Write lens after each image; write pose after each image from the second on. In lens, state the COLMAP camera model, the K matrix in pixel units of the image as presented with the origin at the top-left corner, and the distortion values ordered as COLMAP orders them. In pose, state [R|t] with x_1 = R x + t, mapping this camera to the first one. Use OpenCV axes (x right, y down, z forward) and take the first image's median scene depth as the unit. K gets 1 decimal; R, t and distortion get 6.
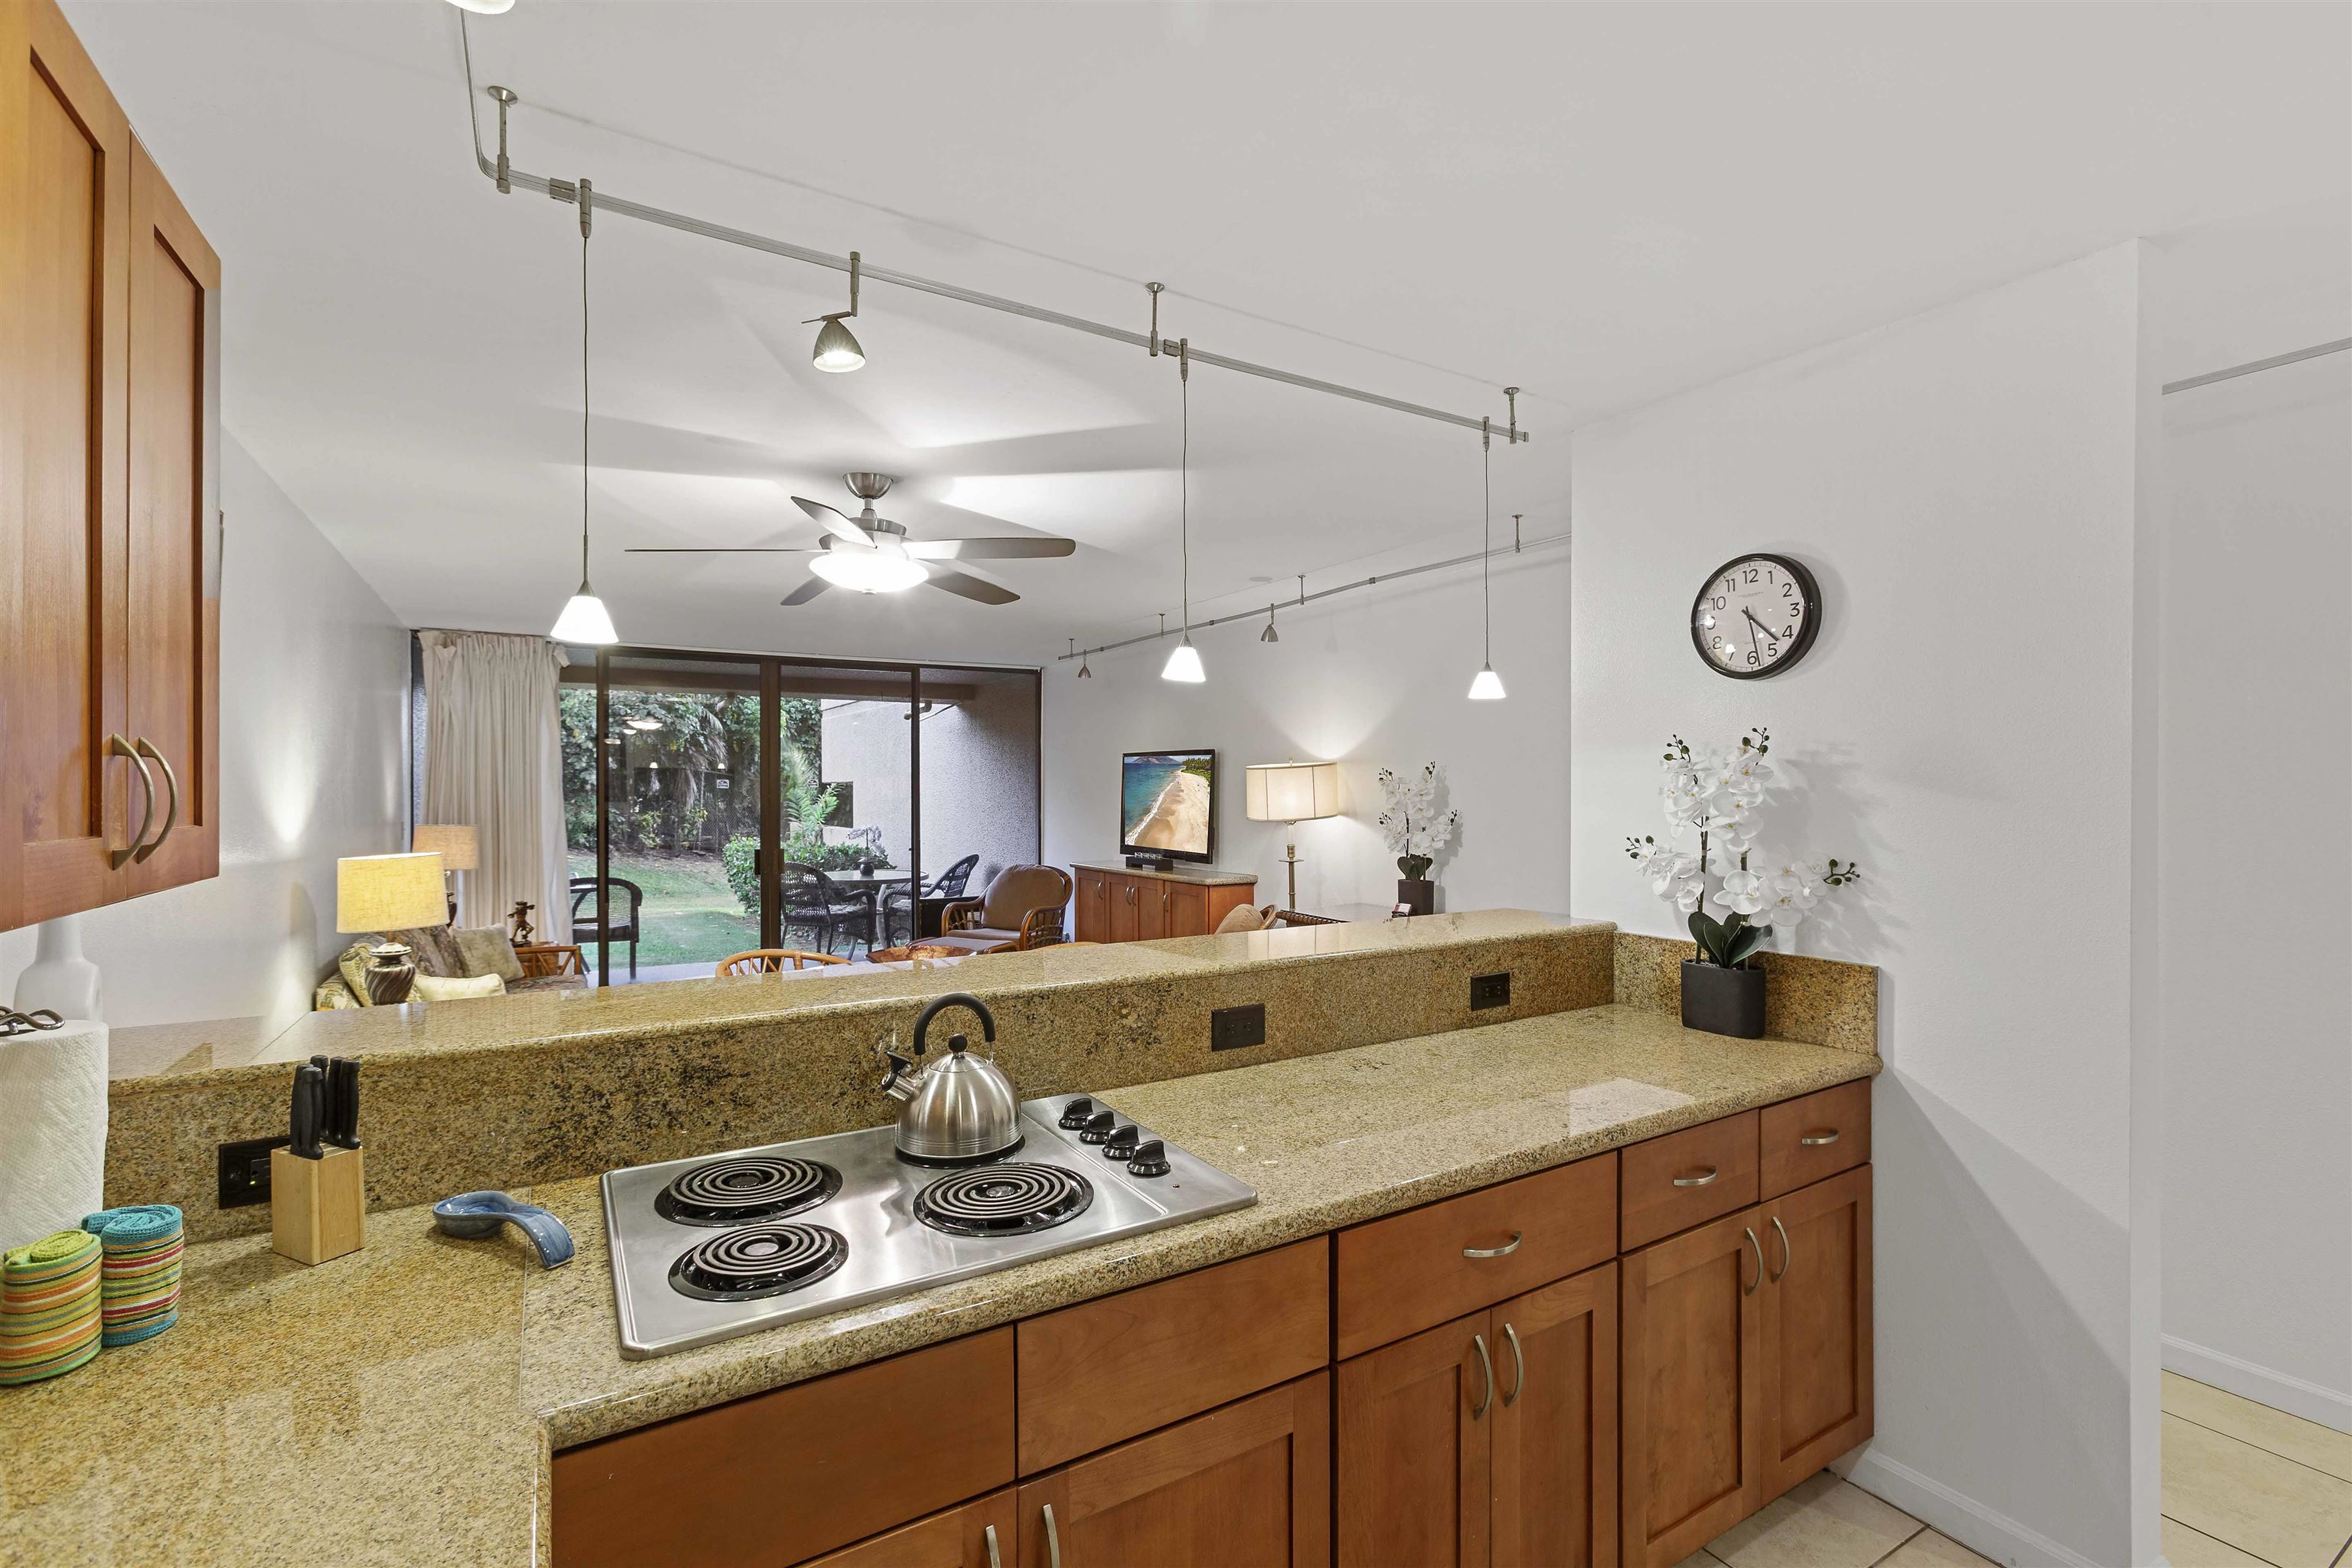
lens RADIAL K [[1047.8, 0, 1178.6], [0, 1047.8, 782.9], [0, 0, 1]] dist [-0.026615, 0.020407]
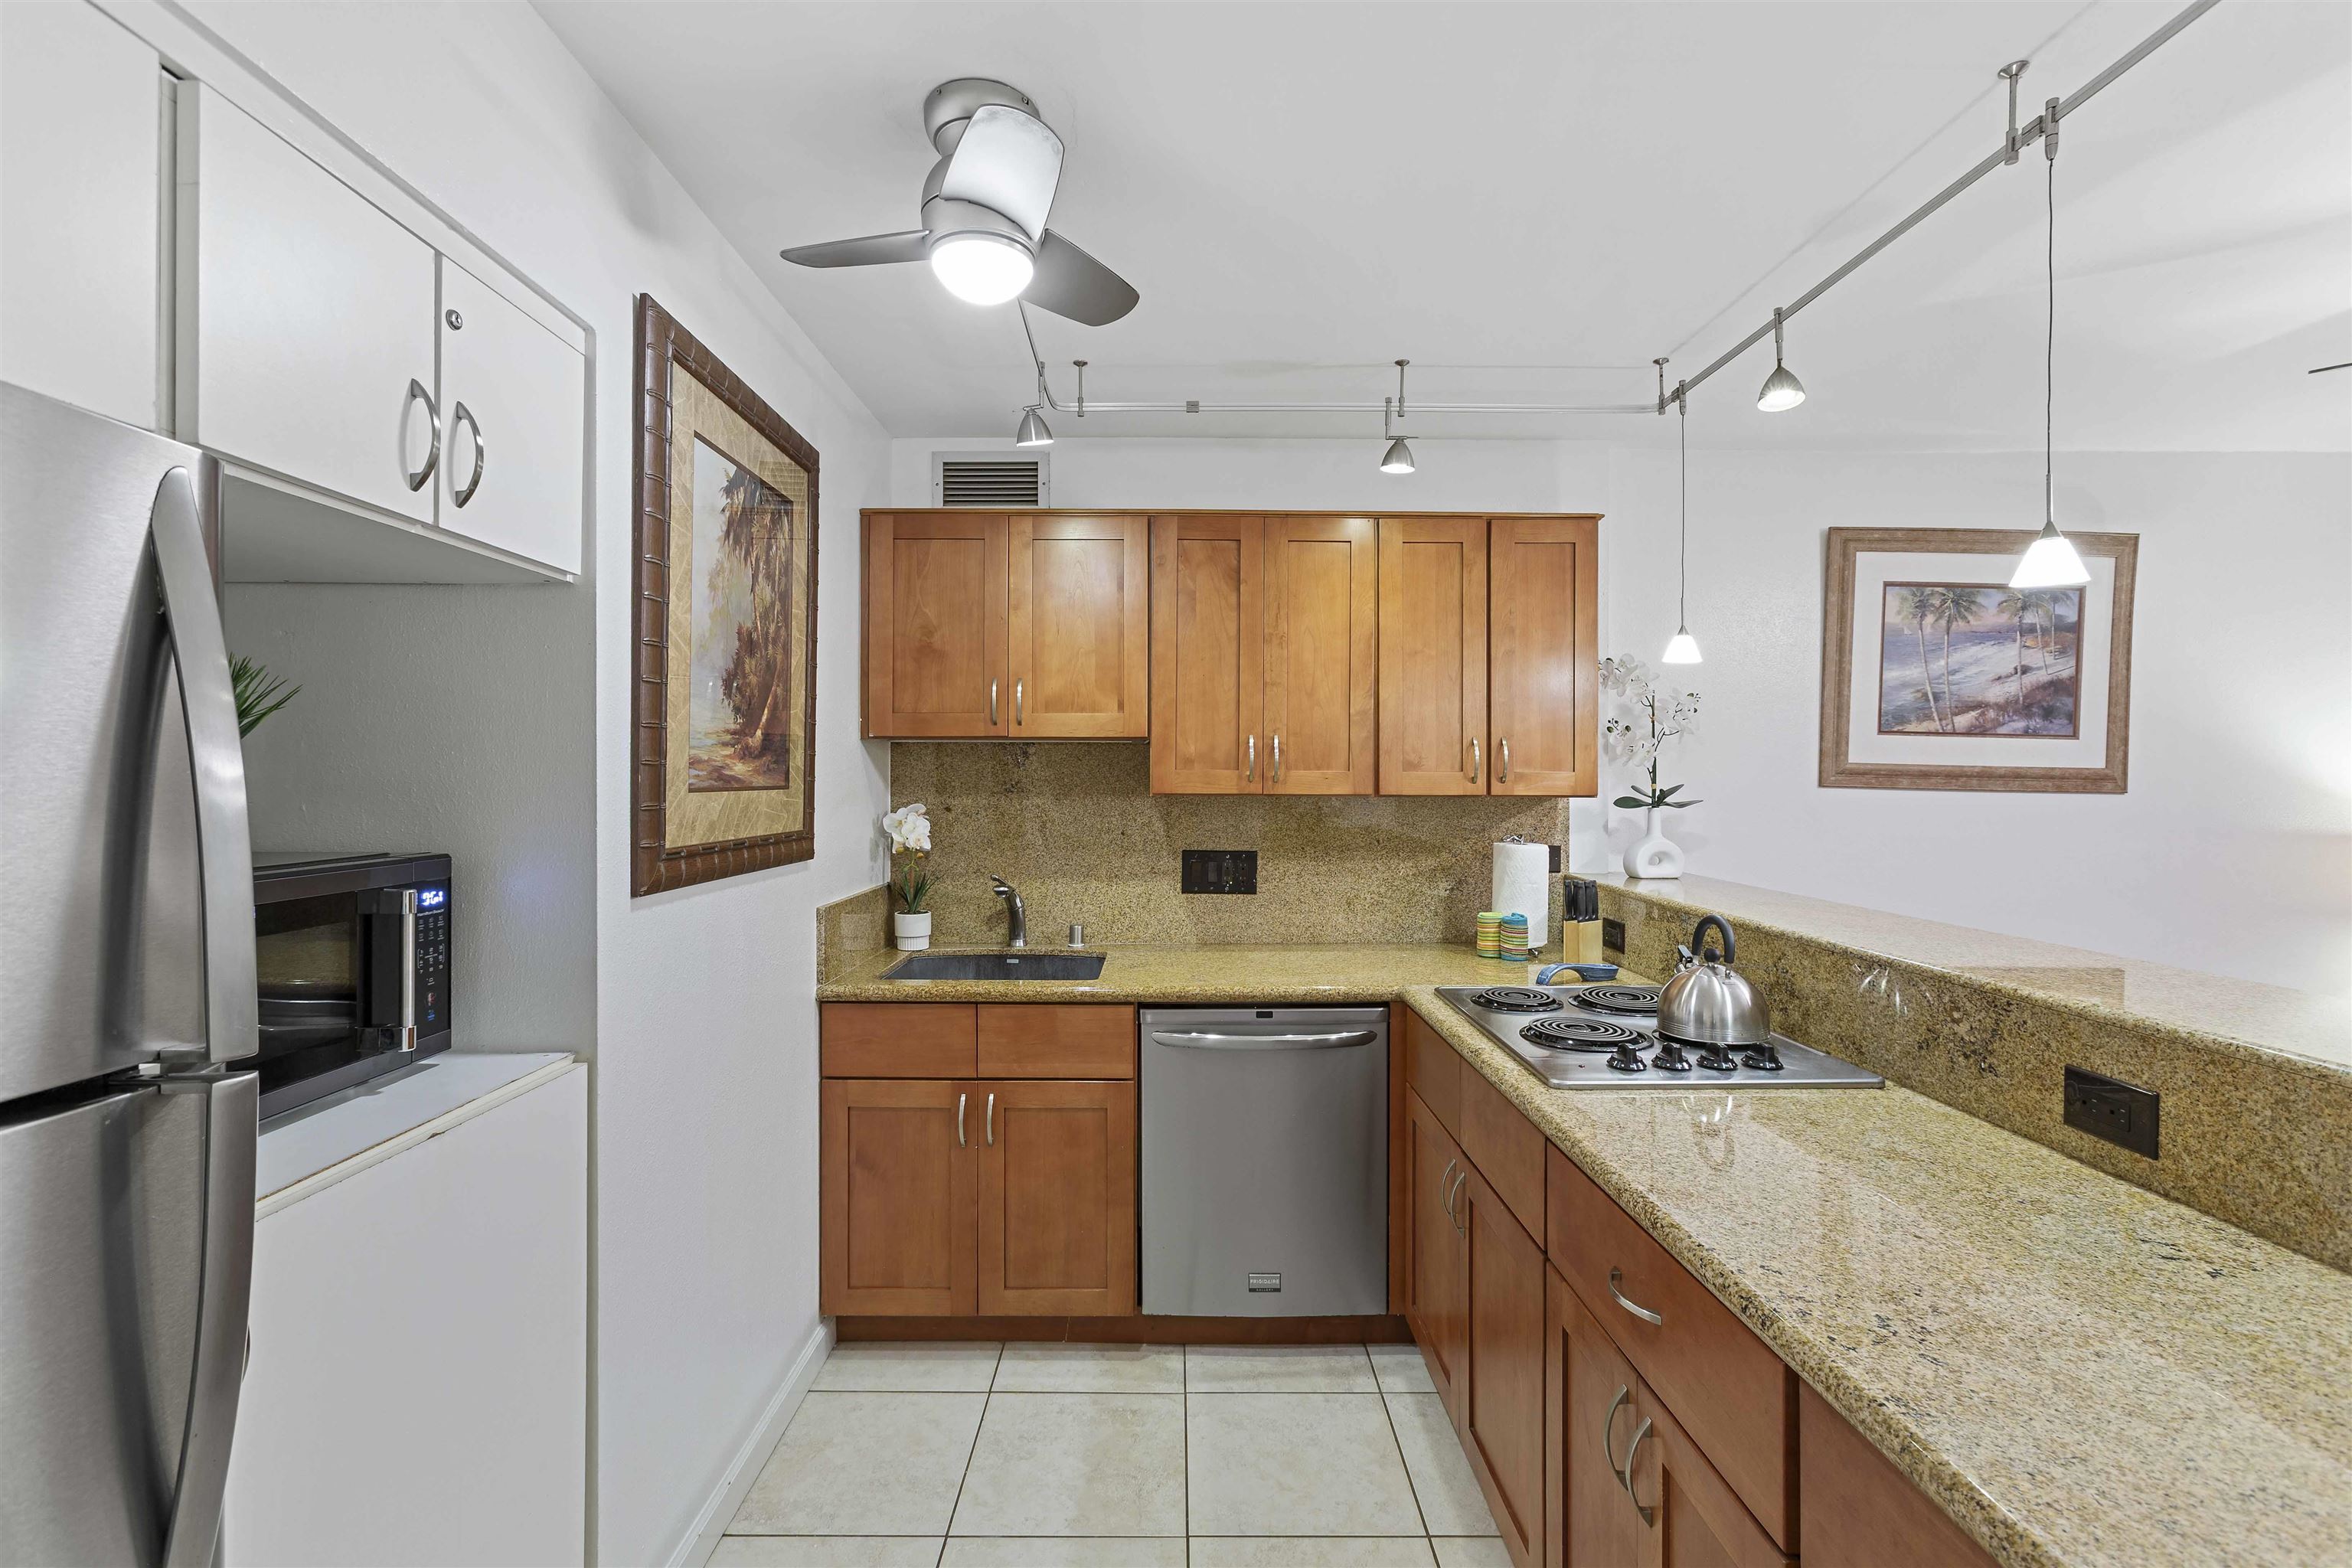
lens RADIAL K [[1043.4, 0, 1172.9], [0, 1043.4, 776.4], [0, 0, 1]] dist [-0.027488, 0.020883]
pose [[-0.512624, -0.000274, -0.858613, 0.742376], [-0.000076, 1.000000, -0.000274, 0.025863], [0.858613, -0.000075, -0.512624, 0.695565]]
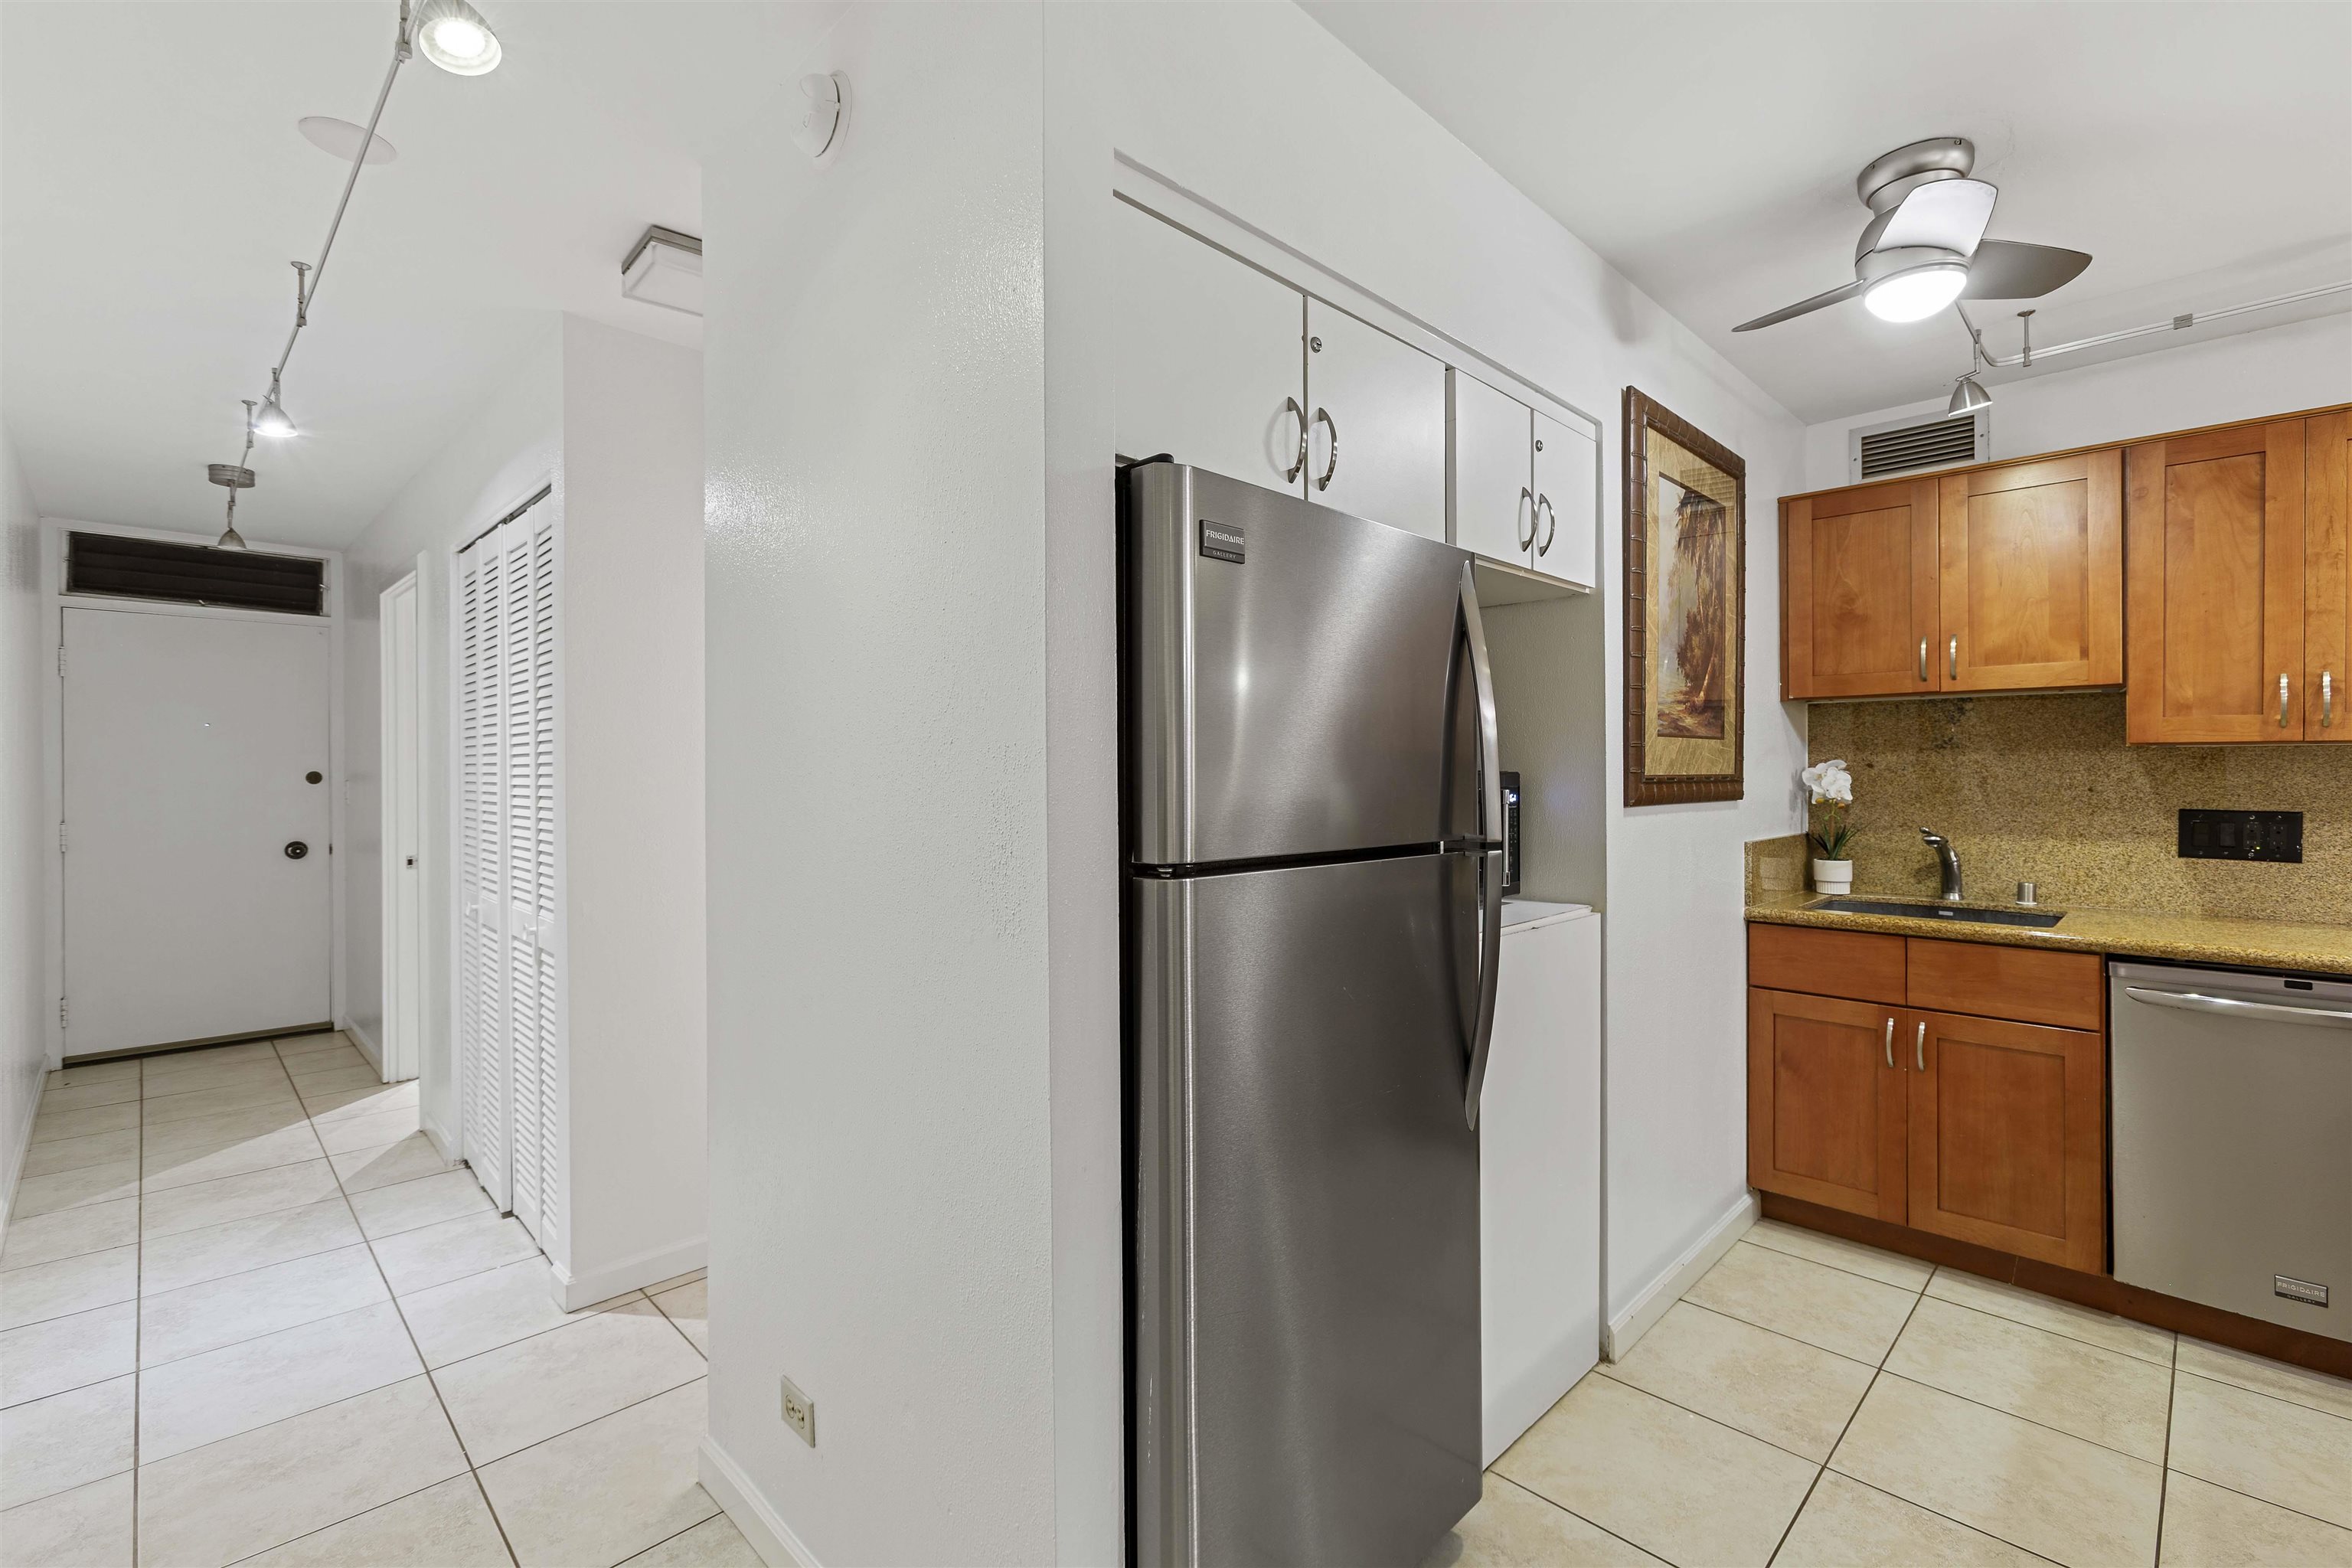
lens RADIAL K [[1038.4, 0, 1173.1], [0, 1038.4, 772.7], [0, 0, 1]] dist [-0.010908, 0.006073]
pose [[-0.970741, 0.006086, -0.240052, 0.979249], [0.005875, 0.999981, 0.001592, 0.066784], [0.240057, 0.000135, -0.970759, 0.883442]]
